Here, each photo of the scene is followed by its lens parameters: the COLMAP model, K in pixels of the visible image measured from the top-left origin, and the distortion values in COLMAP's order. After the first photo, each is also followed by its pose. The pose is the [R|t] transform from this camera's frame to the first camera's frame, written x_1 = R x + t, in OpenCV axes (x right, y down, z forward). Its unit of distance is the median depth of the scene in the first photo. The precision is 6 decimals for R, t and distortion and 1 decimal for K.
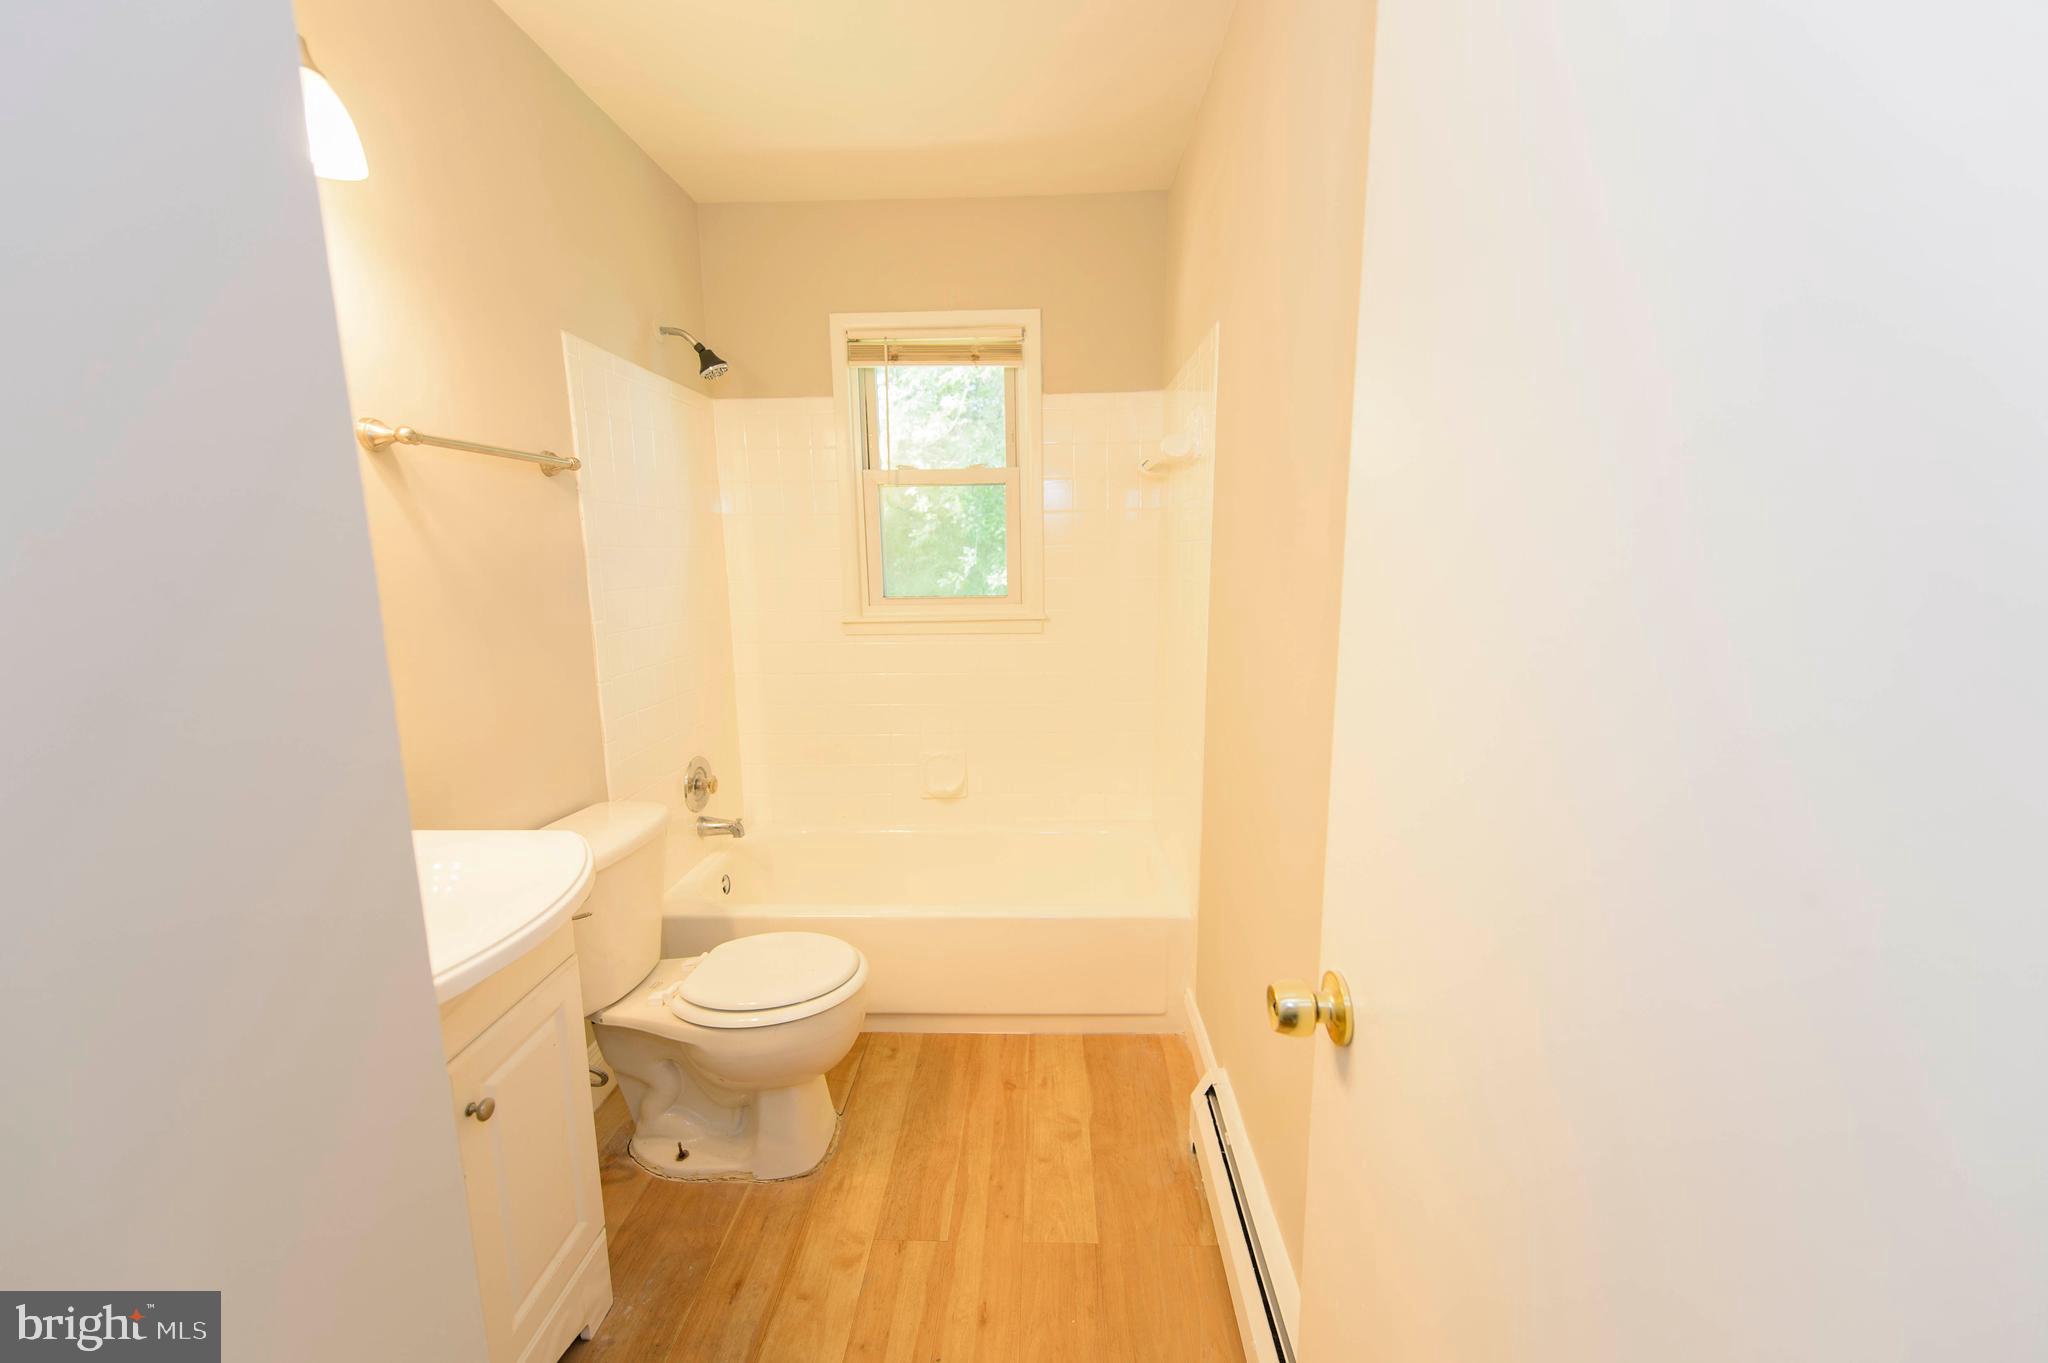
lens RADIAL K [[798.4, 0, 1027.5], [0, 798.4, 686.7], [0, 0, 1]] dist [0.009806, -0.001935]
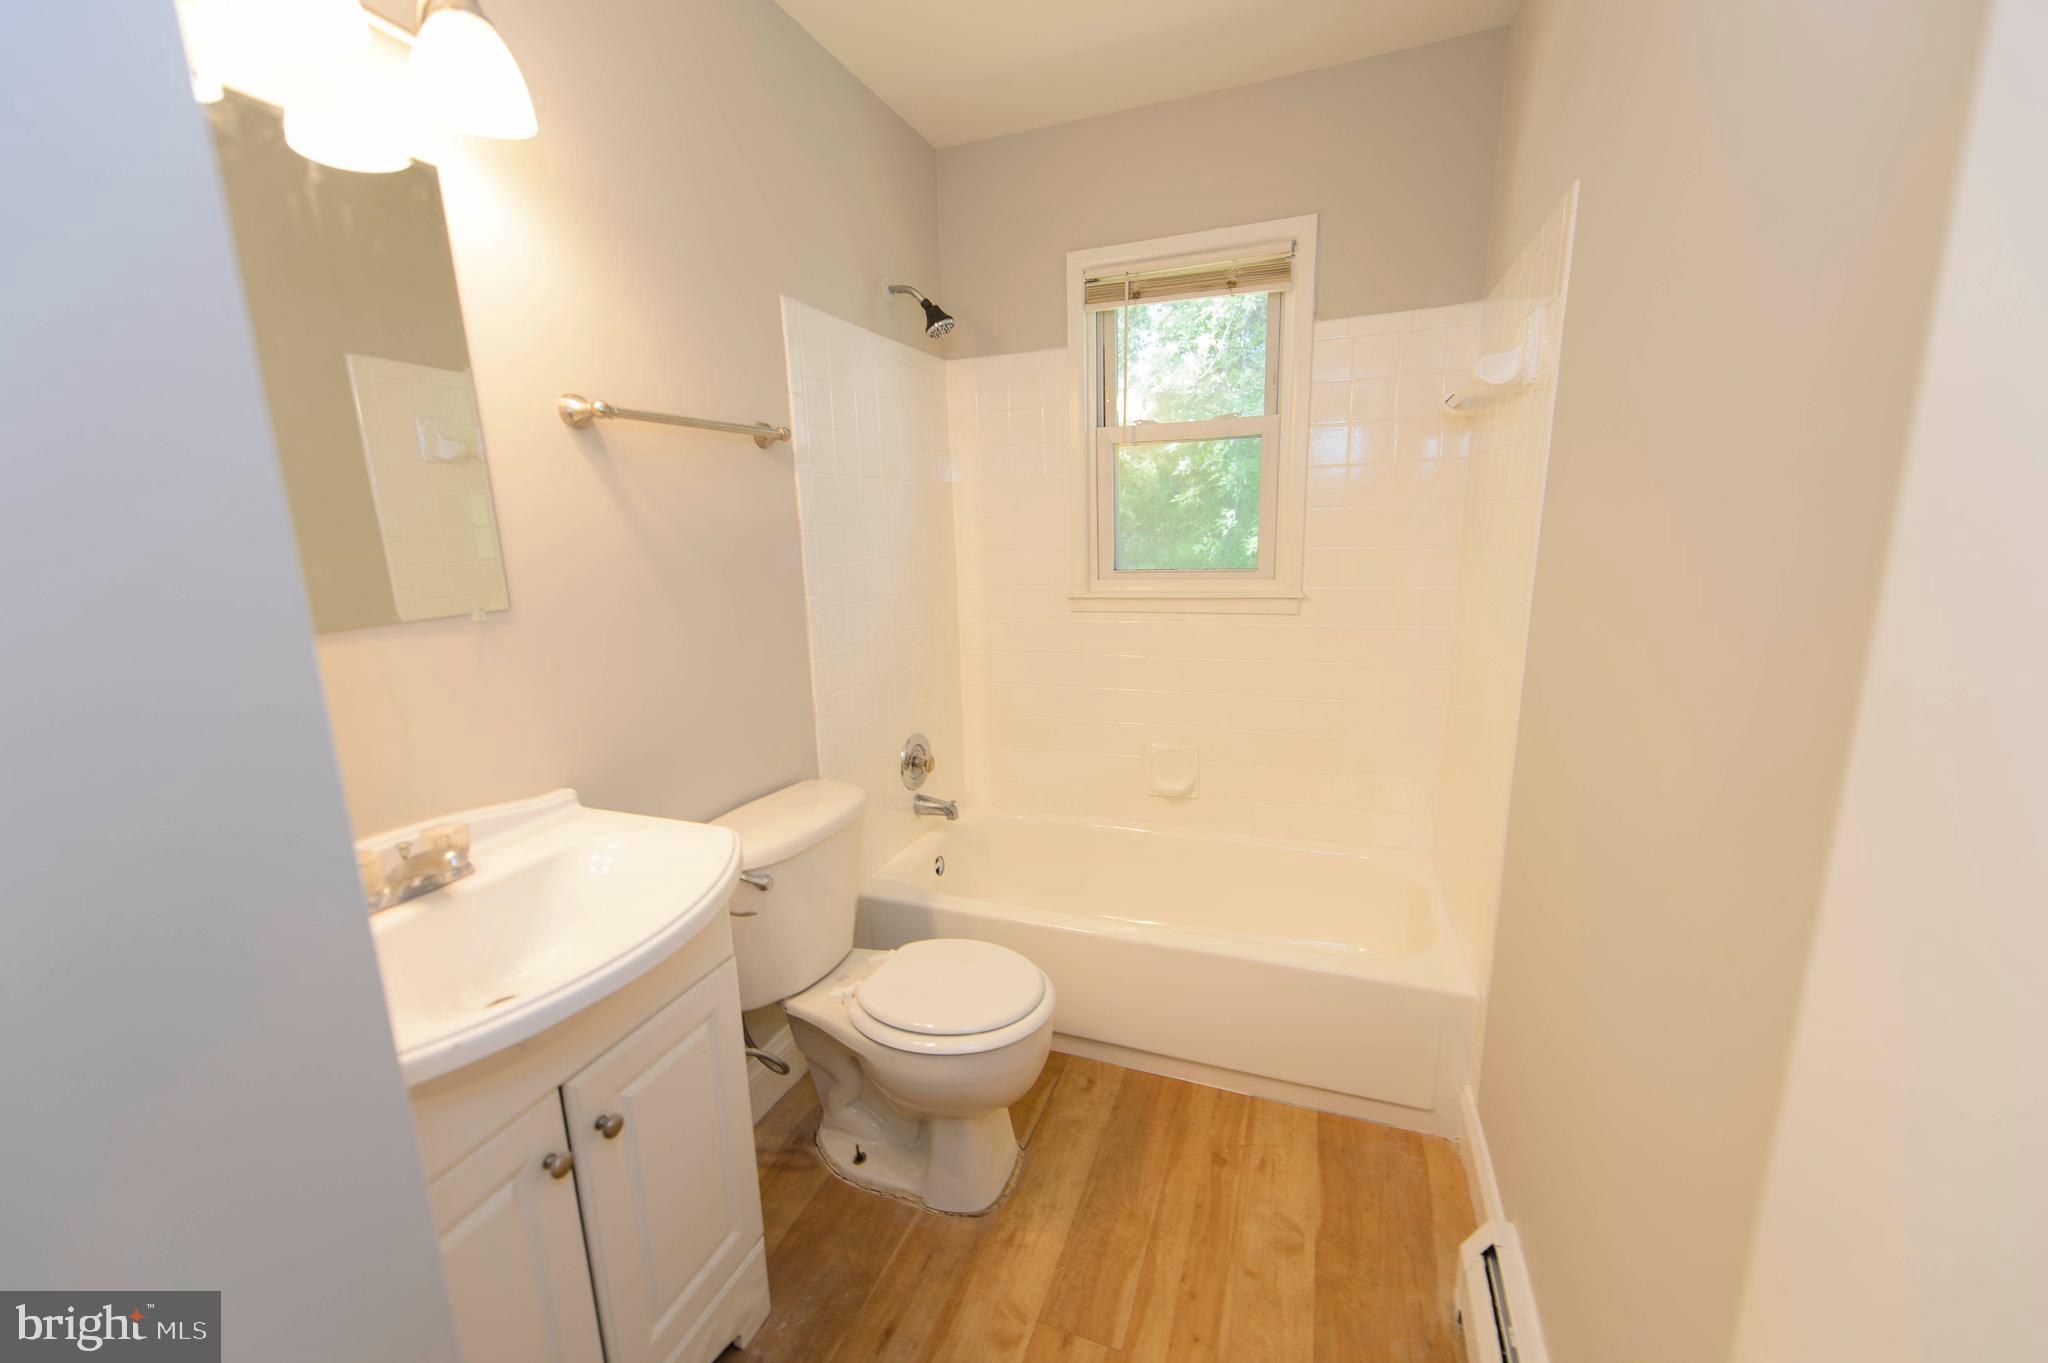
lens RADIAL K [[798.4, 0, 1022.4], [0, 798.4, 685.8], [0, 0, 1]] dist [0.009806, -0.001935]
pose [[0.943669, 0.053078, -0.326605, 0.033868], [-0.039528, 0.998065, 0.047989, -0.031211], [0.328520, -0.032376, 0.943942, 0.167728]]
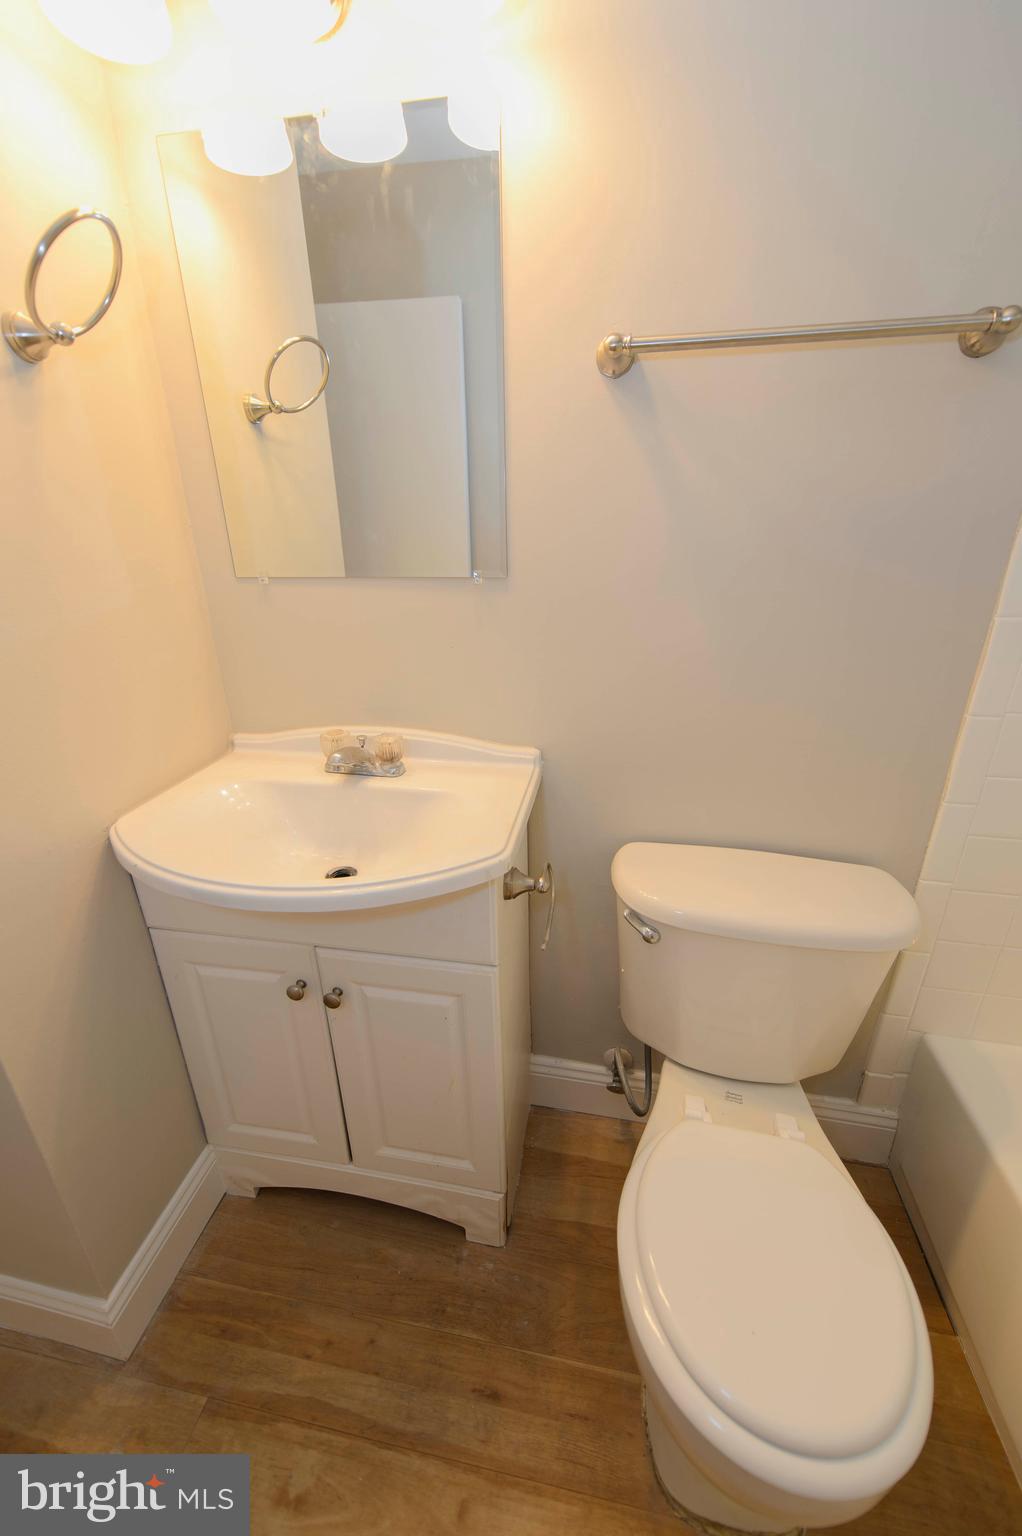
lens RADIAL K [[598.8, 0, 516.4], [0, 598.8, 777.0], [0, 0, 1]] dist [0.009806, -0.001935]
pose [[-0.153097, 0.382394, -0.911228, -0.018302], [-0.164631, 0.899343, 0.405066, -0.103777], [0.974401, 0.212031, -0.074733, 0.737489]]
